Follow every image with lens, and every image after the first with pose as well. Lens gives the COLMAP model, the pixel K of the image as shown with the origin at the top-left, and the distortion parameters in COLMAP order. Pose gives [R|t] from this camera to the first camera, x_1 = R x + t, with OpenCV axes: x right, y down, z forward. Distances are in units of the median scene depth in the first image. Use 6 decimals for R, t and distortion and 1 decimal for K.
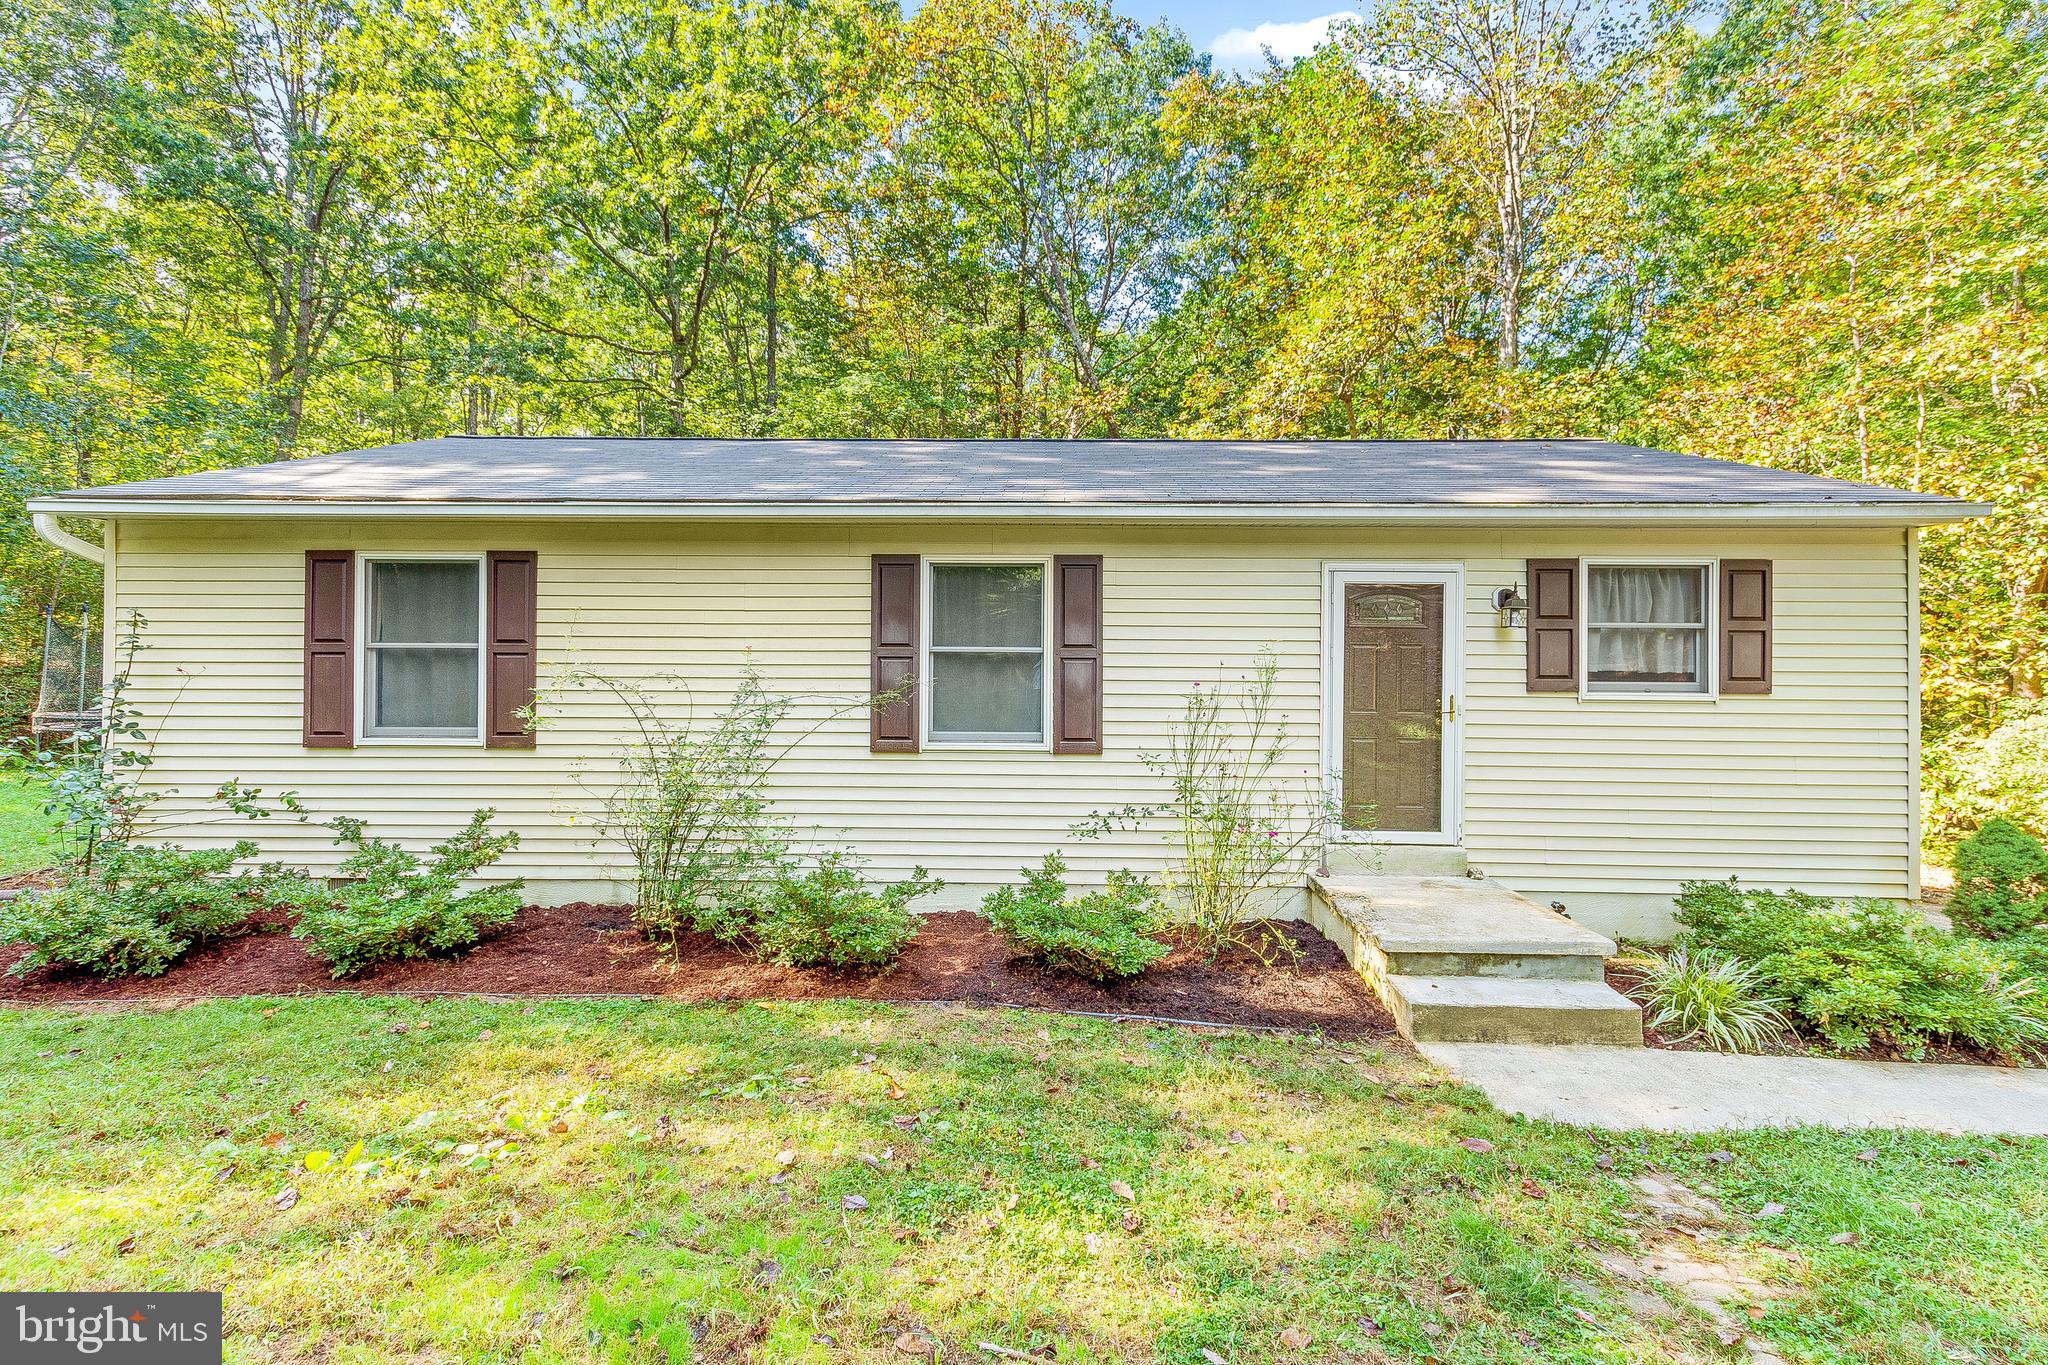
lens RADIAL K [[888.8, 0, 1020.1], [0, 888.8, 690.1], [0, 0, 1]] dist [0.018075, -0.004015]
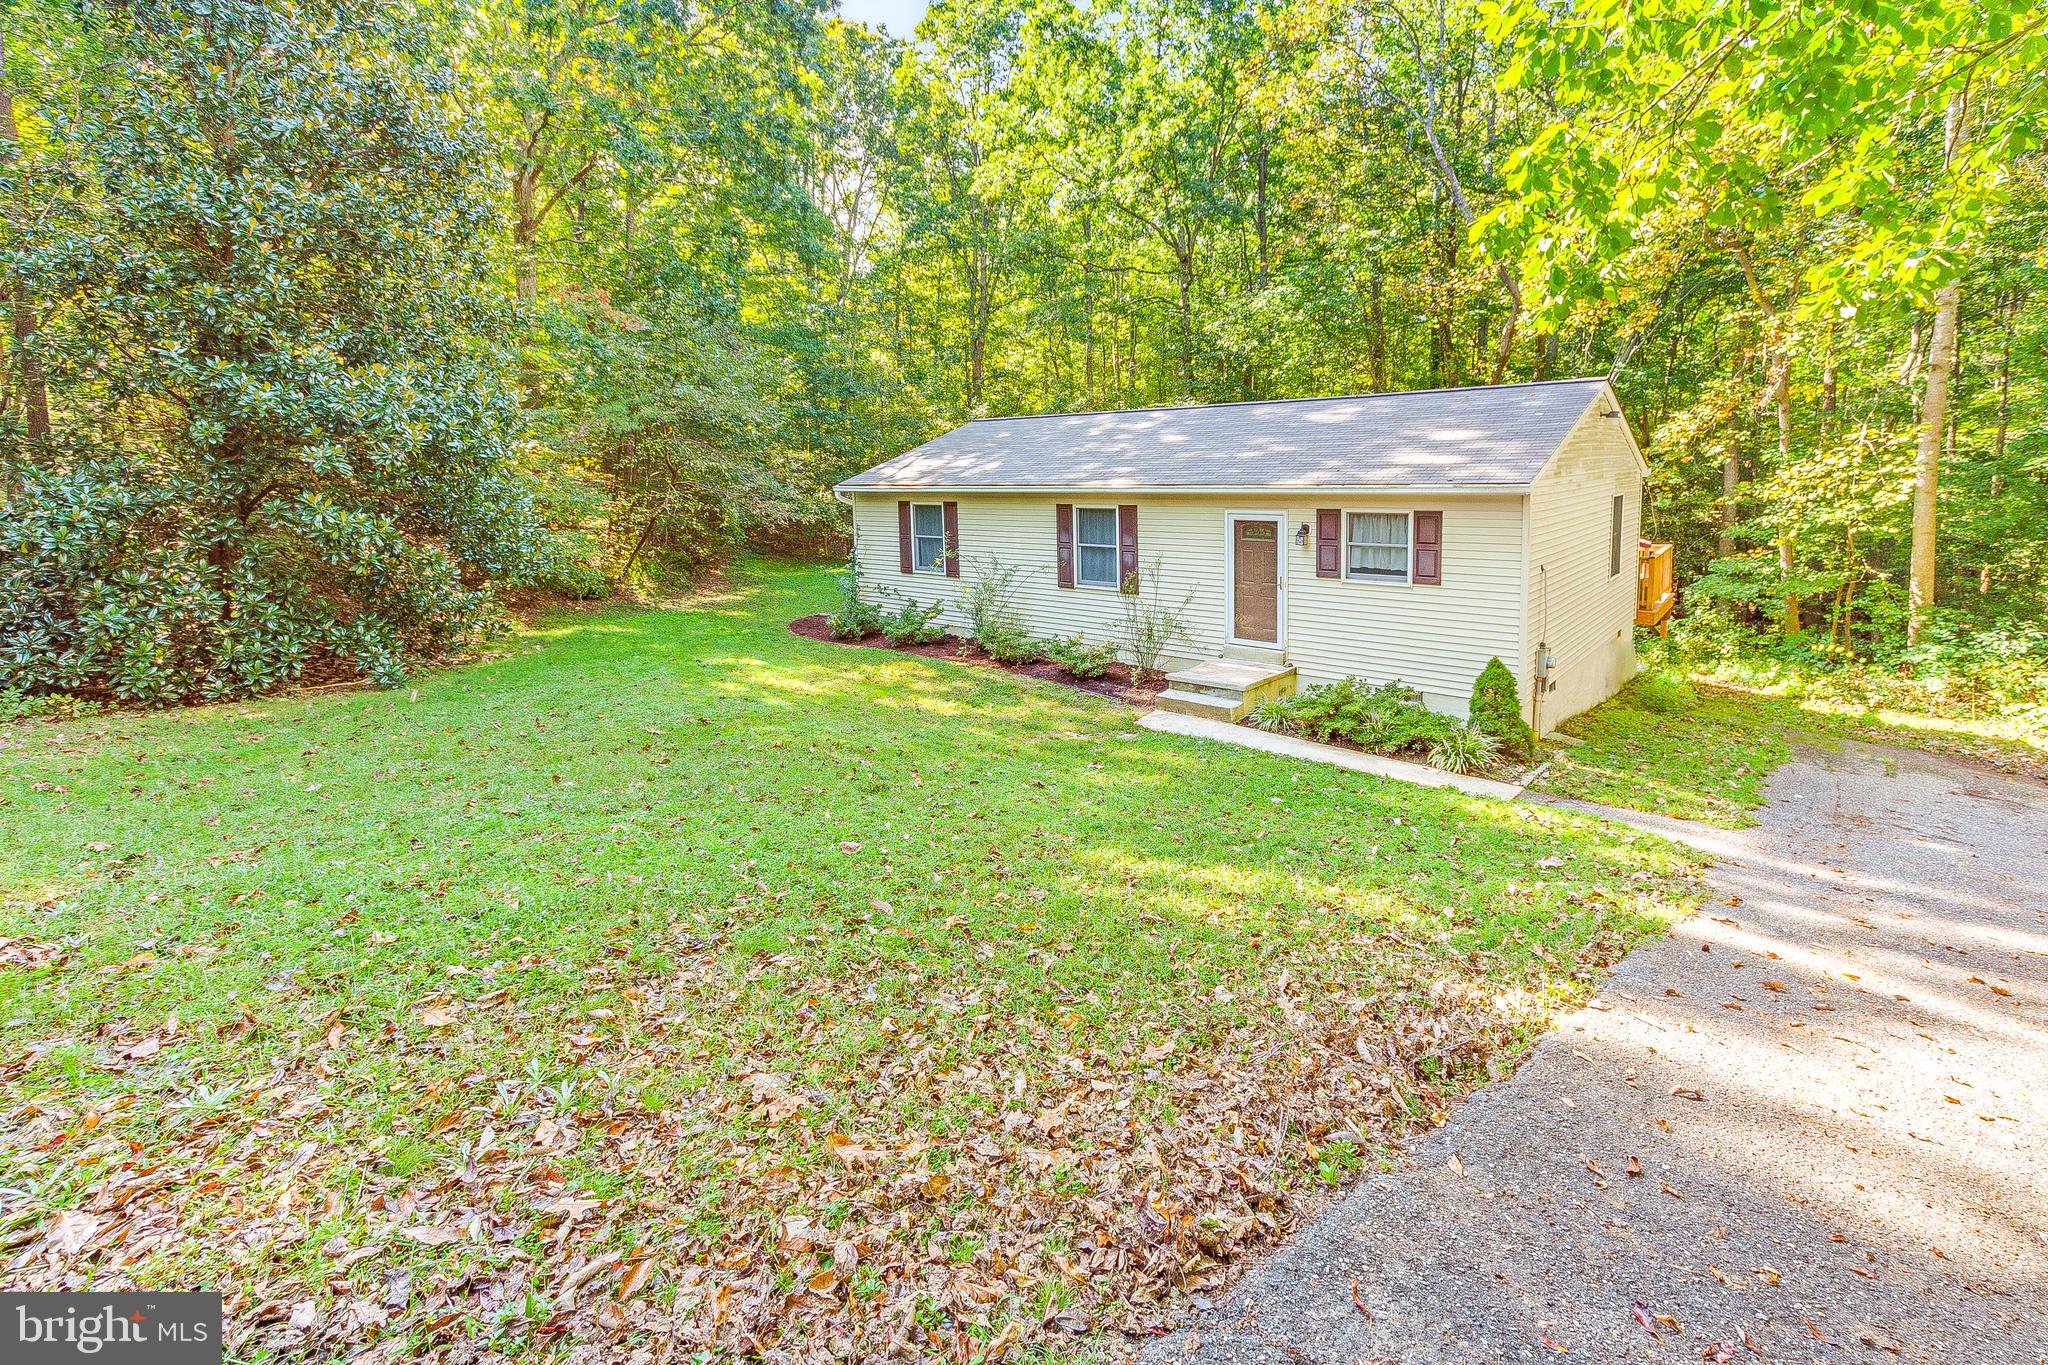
lens RADIAL K [[888.8, 0, 1024.4], [0, 888.8, 679.3], [0, 0, 1]] dist [0.018075, -0.004015]
pose [[0.768008, 0.126785, -0.627765, 1.341970], [0.003351, 0.979400, 0.201902, -0.176496], [0.640431, -0.157166, 0.751762, -0.933847]]
